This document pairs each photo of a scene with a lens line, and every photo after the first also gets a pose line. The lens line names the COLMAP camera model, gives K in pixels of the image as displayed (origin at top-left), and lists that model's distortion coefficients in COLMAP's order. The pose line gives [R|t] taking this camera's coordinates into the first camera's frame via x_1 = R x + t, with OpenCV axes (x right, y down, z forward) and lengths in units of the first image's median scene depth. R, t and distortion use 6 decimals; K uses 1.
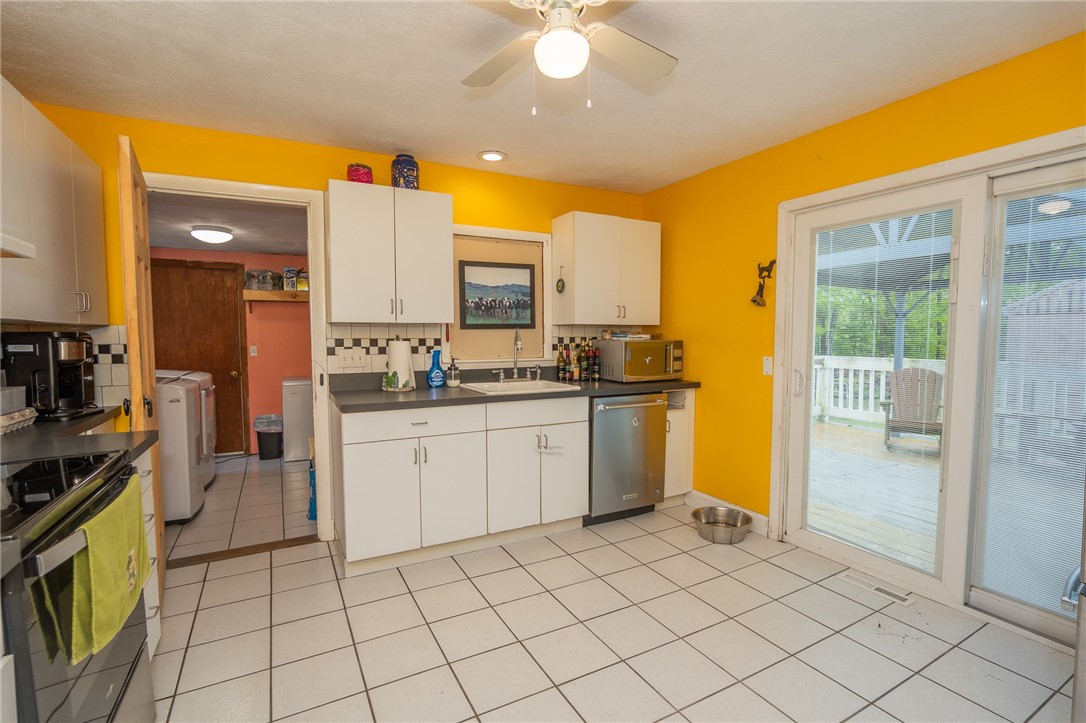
lens RADIAL K [[501.9, 0, 543.0], [0, 501.9, 360.6], [0, 0, 1]] dist [-0.017641, 0.002379]
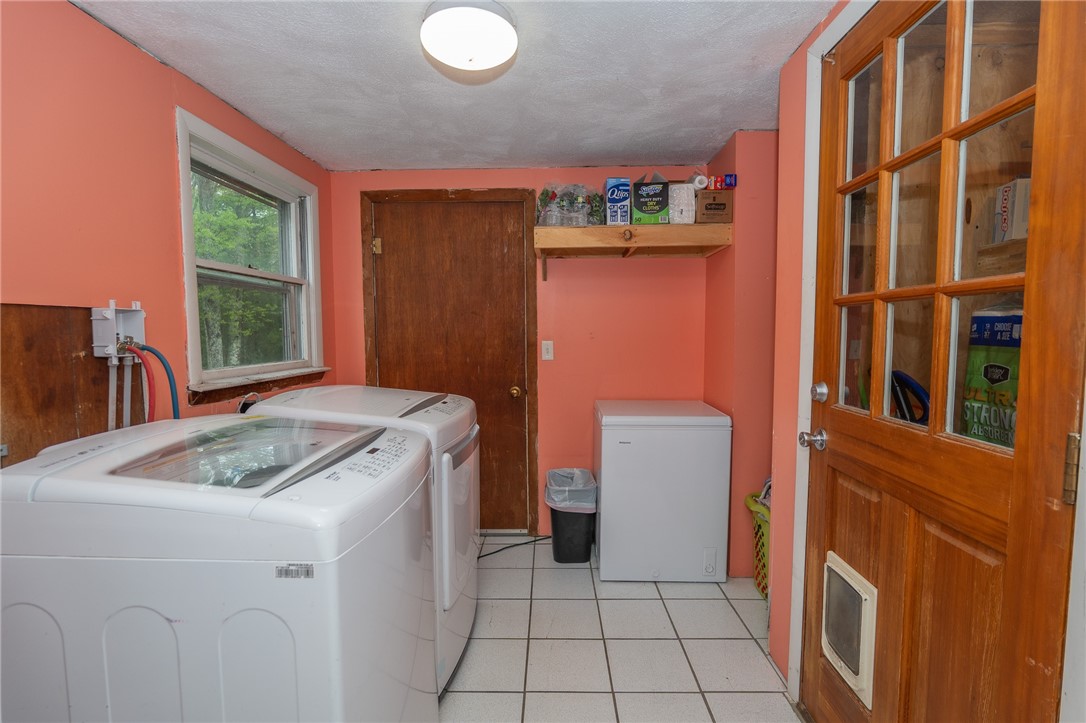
lens RADIAL K [[501.9, 0, 542.4], [0, 501.9, 361.7], [0, 0, 1]] dist [-0.017641, 0.002379]
pose [[0.876348, 0.025497, -0.481003, -0.335006], [-0.020389, 0.999667, 0.015843, -0.015792], [0.481246, -0.004076, 0.876576, 0.540372]]
